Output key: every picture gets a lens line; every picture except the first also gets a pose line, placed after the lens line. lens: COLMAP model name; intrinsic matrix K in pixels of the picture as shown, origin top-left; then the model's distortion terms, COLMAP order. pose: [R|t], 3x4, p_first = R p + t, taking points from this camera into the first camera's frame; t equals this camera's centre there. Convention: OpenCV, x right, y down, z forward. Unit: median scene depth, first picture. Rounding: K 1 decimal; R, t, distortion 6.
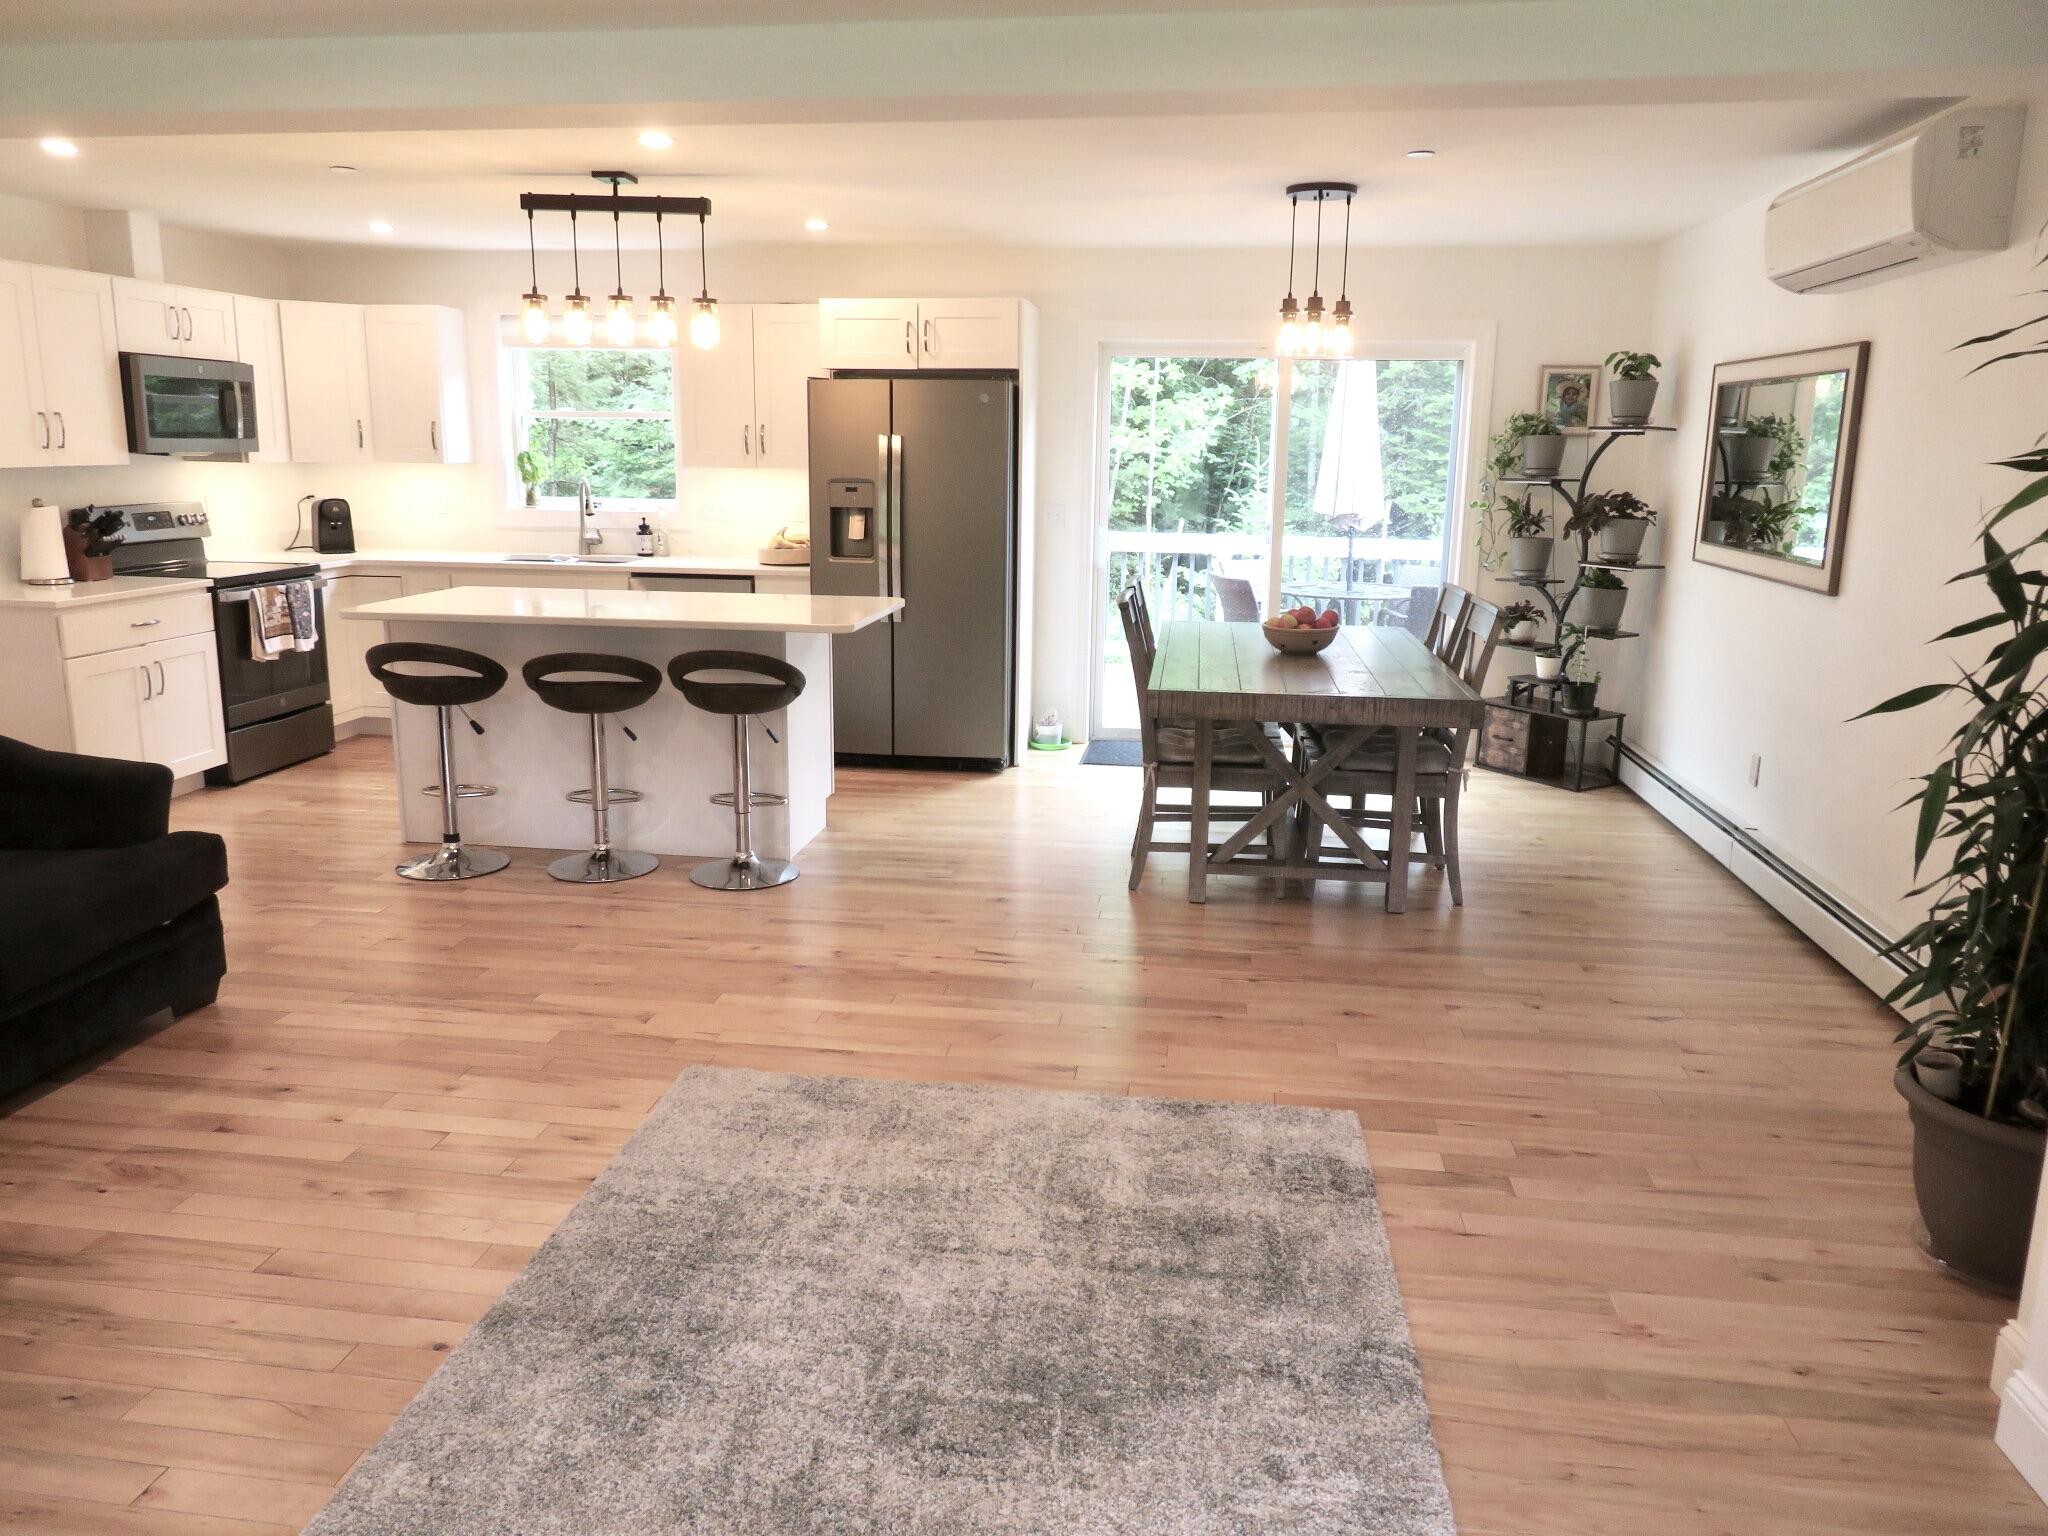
lens RADIAL K [[1463.1, 0, 1024.0], [0, 1463.1, 768.0], [0, 0, 1]] dist [-0.008124, -0.000940]
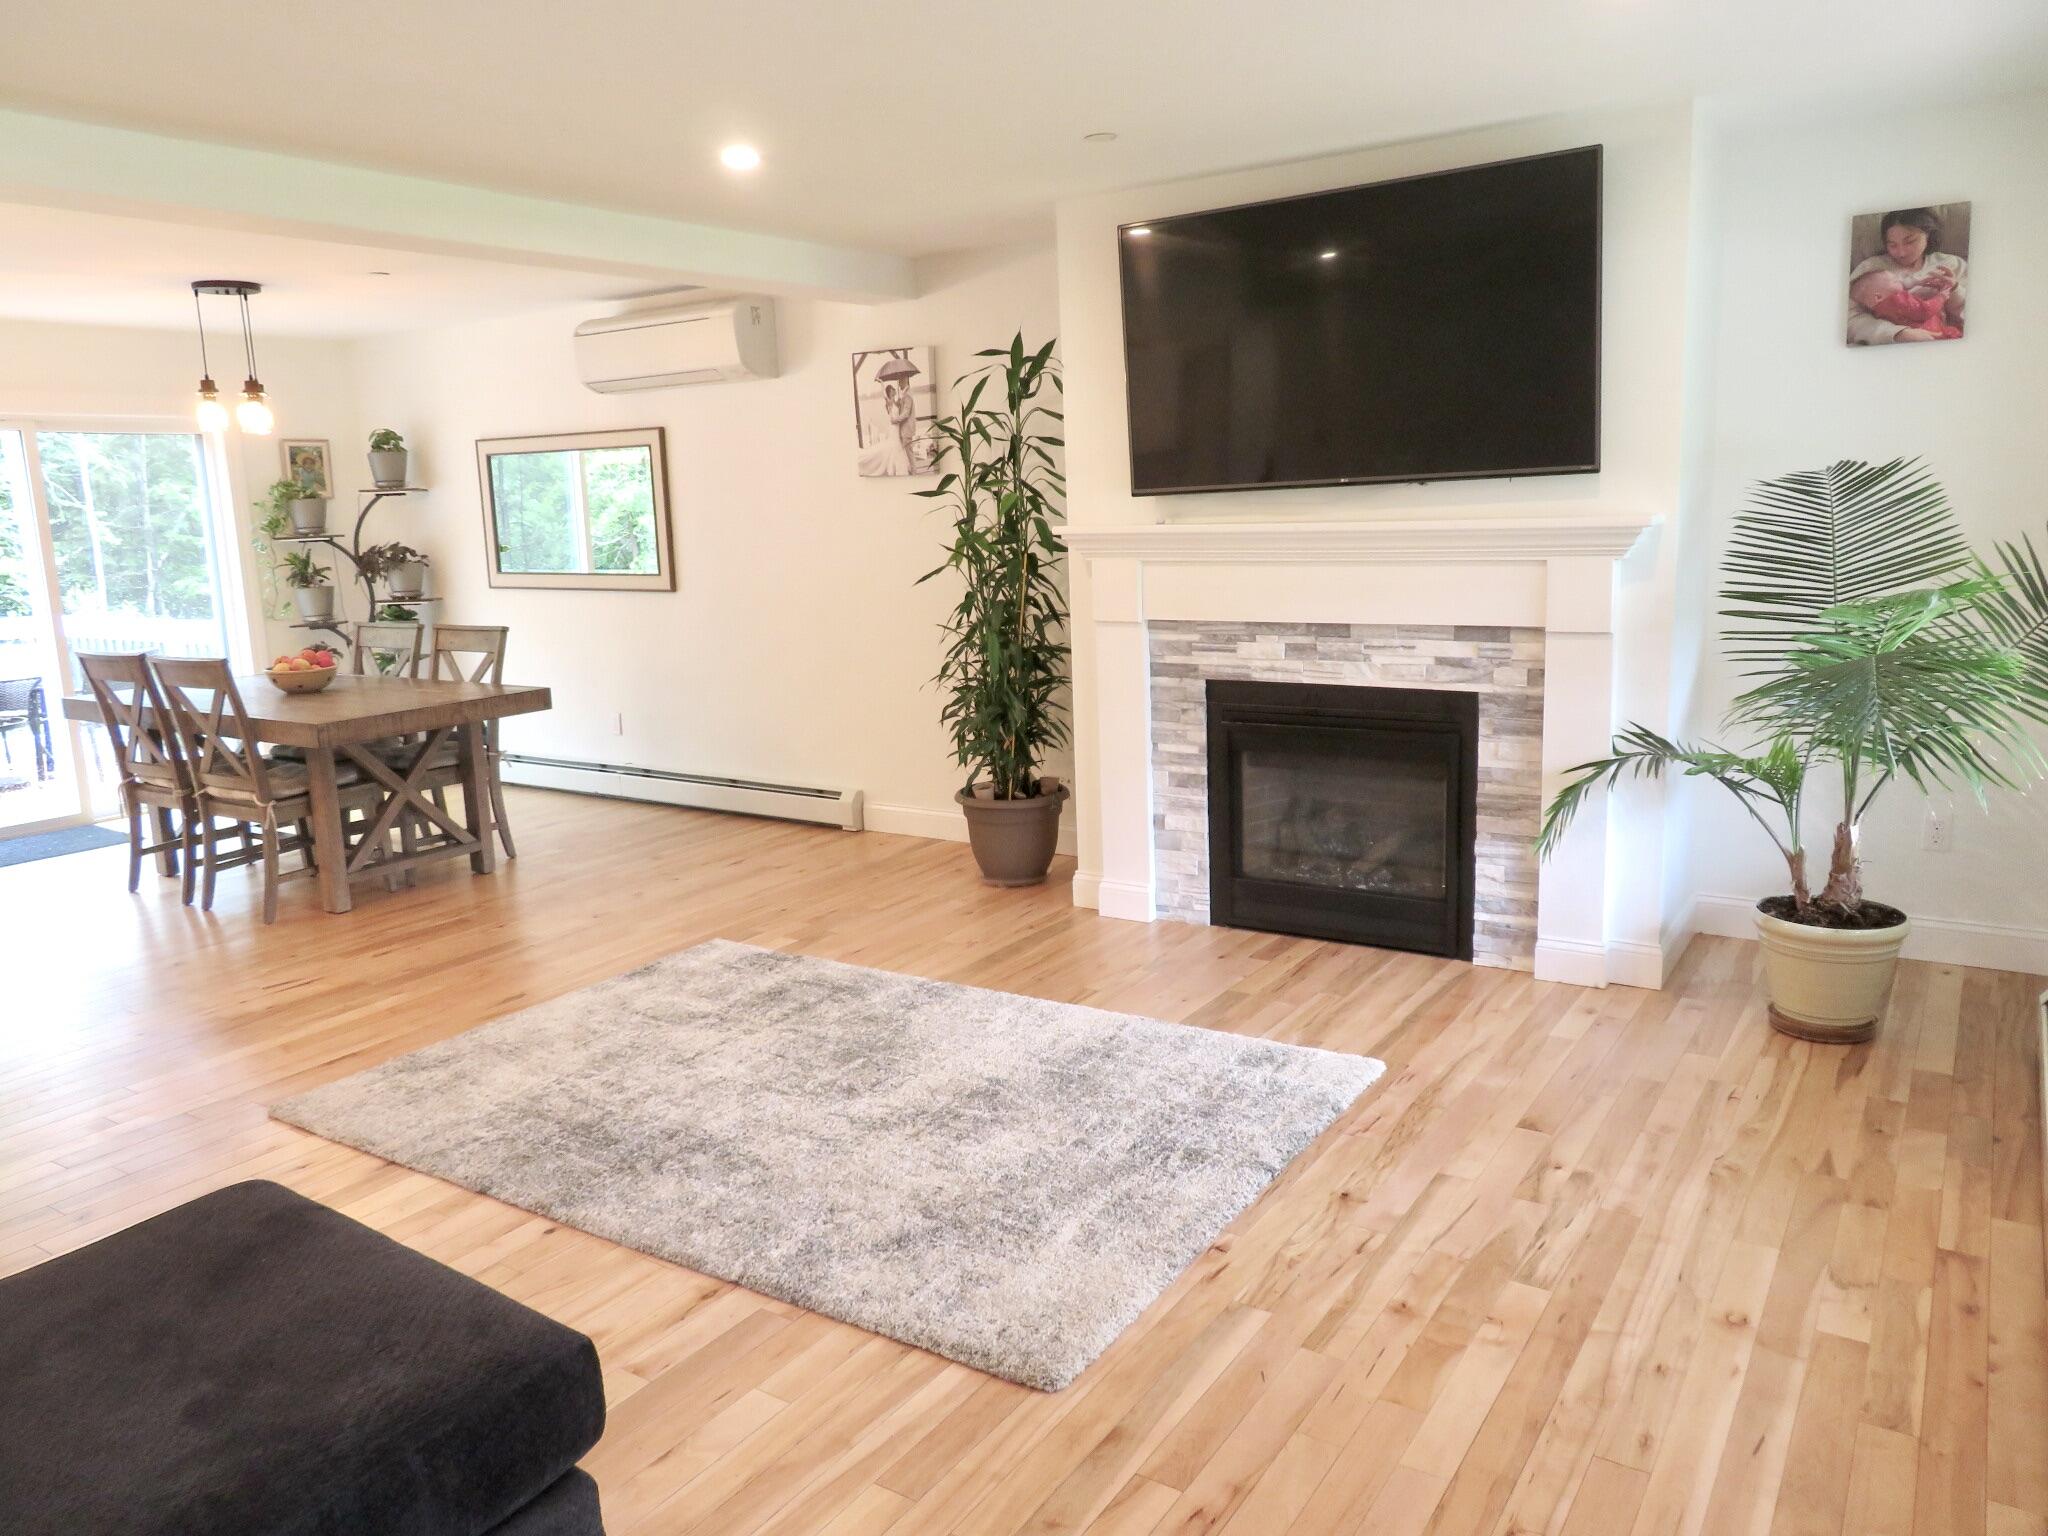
lens RADIAL K [[1463.1, 0, 1024.0], [0, 1463.1, 768.0], [0, 0, 1]] dist [-0.008124, -0.000940]
pose [[0.433453, -0.193555, 0.880145, -0.517540], [0.232396, 0.967637, 0.098346, -0.004267], [-0.870696, 0.161914, 0.464406, 0.004438]]
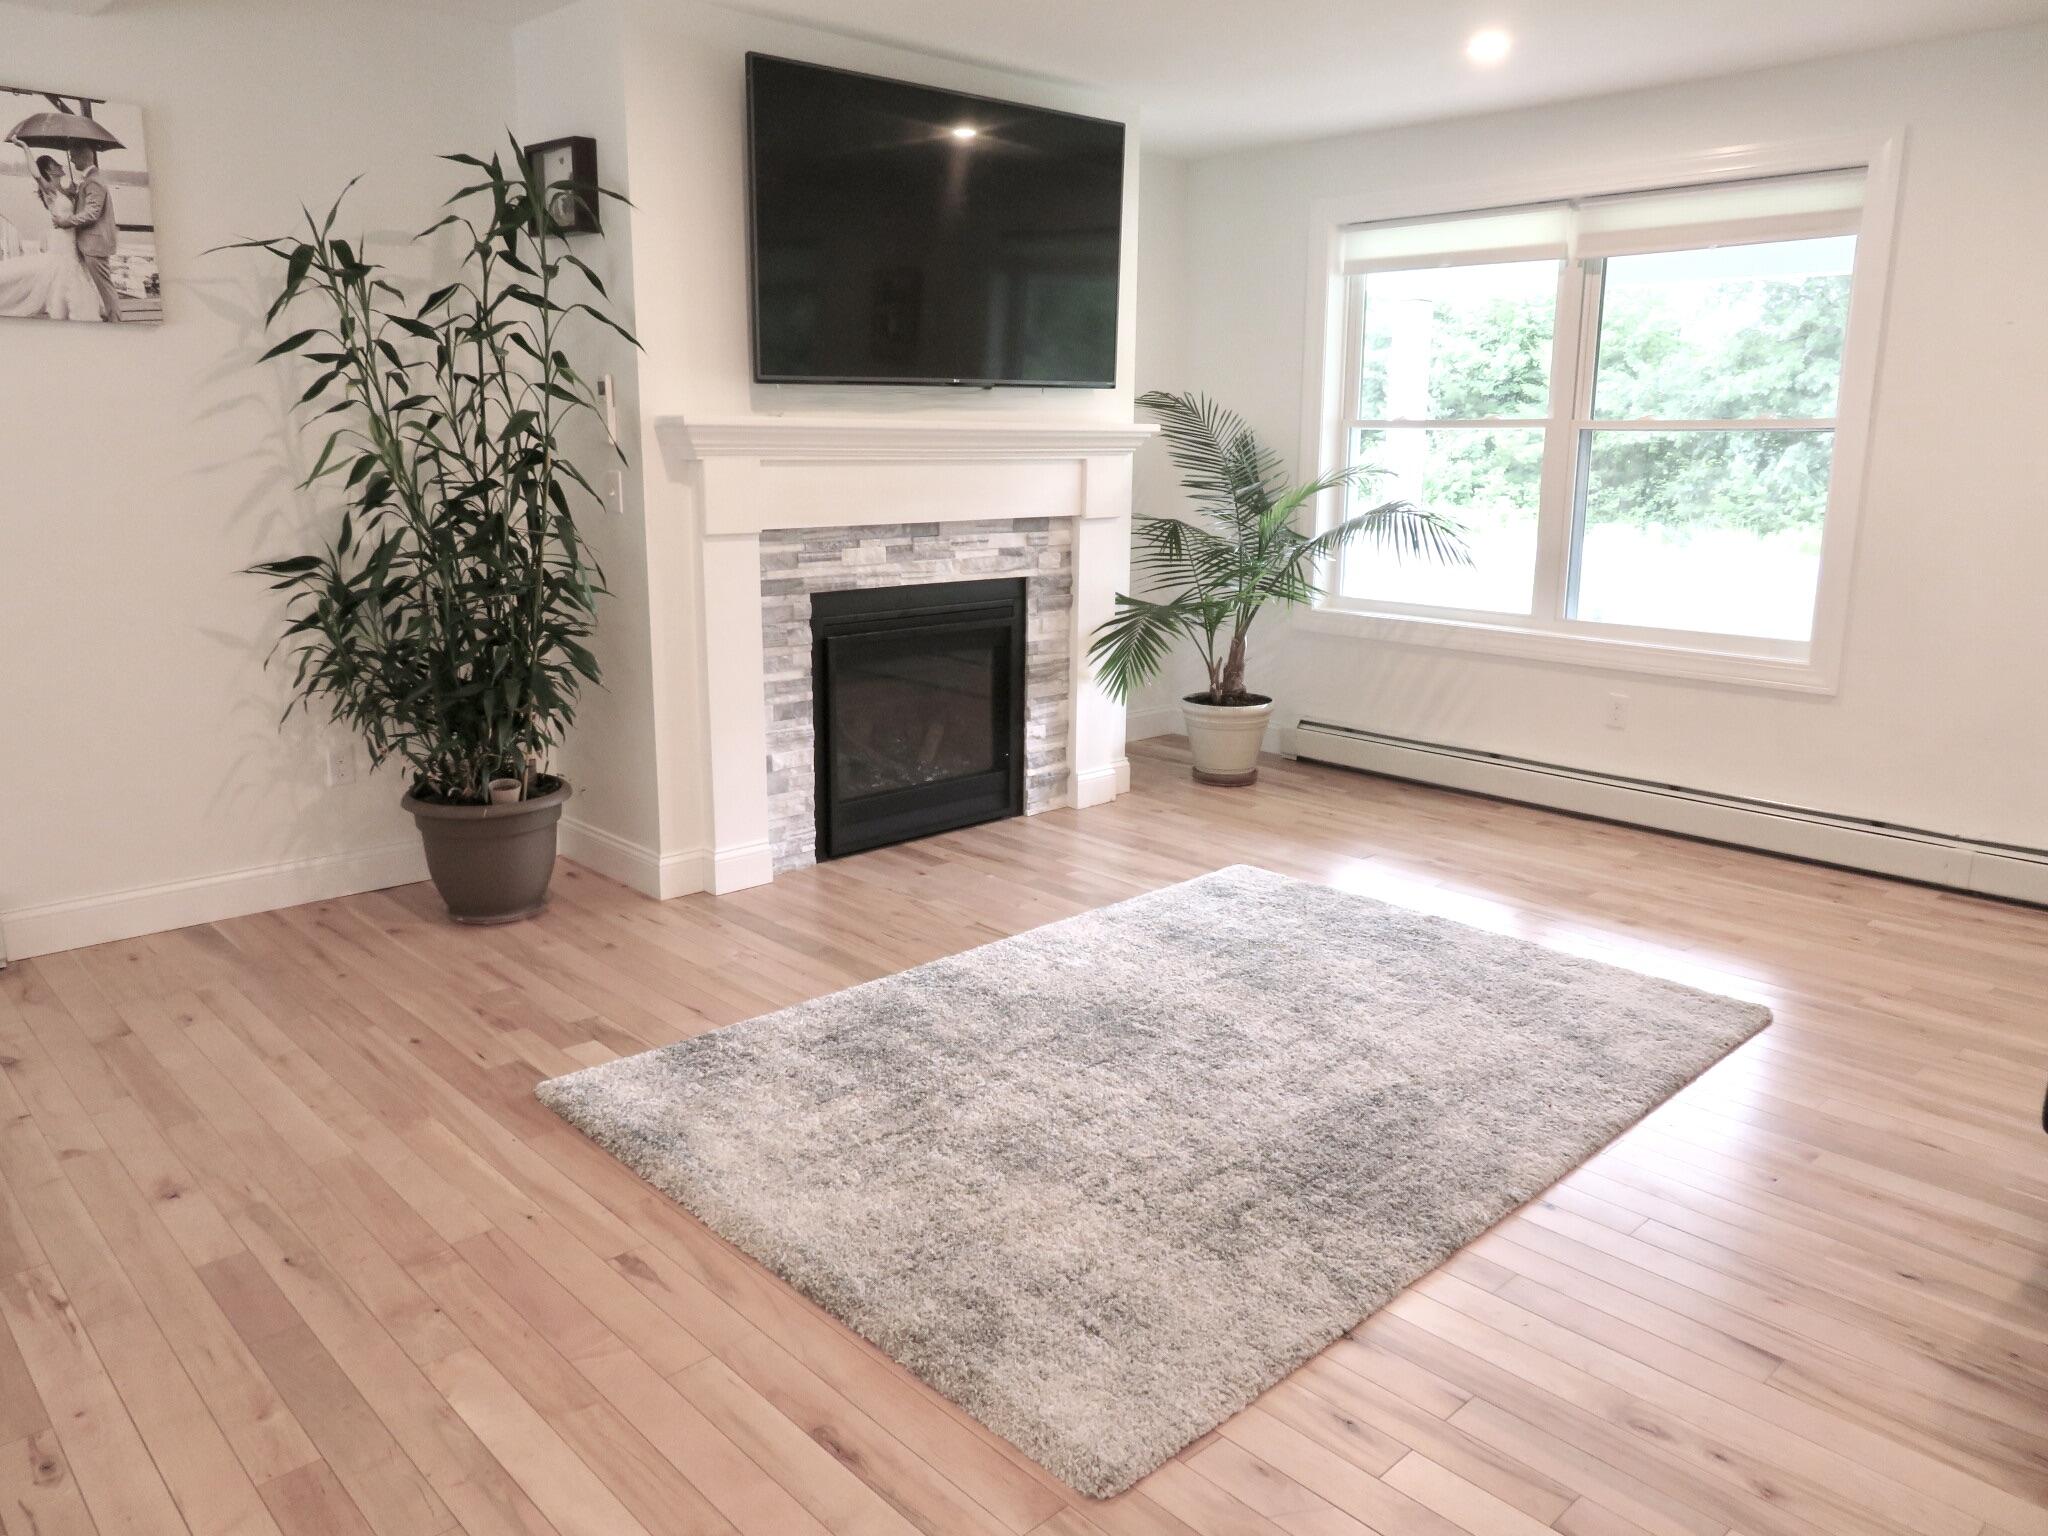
lens RADIAL K [[1458.6, 0, 1009.8], [0, 1458.6, 766.8], [0, 0, 1]] dist [-0.002137, -0.004367]
pose [[-0.773404, -0.158375, 0.613810, -0.288465], [0.118448, 0.915130, 0.385367, -0.140828], [-0.622749, 0.370749, -0.689006, 0.768362]]
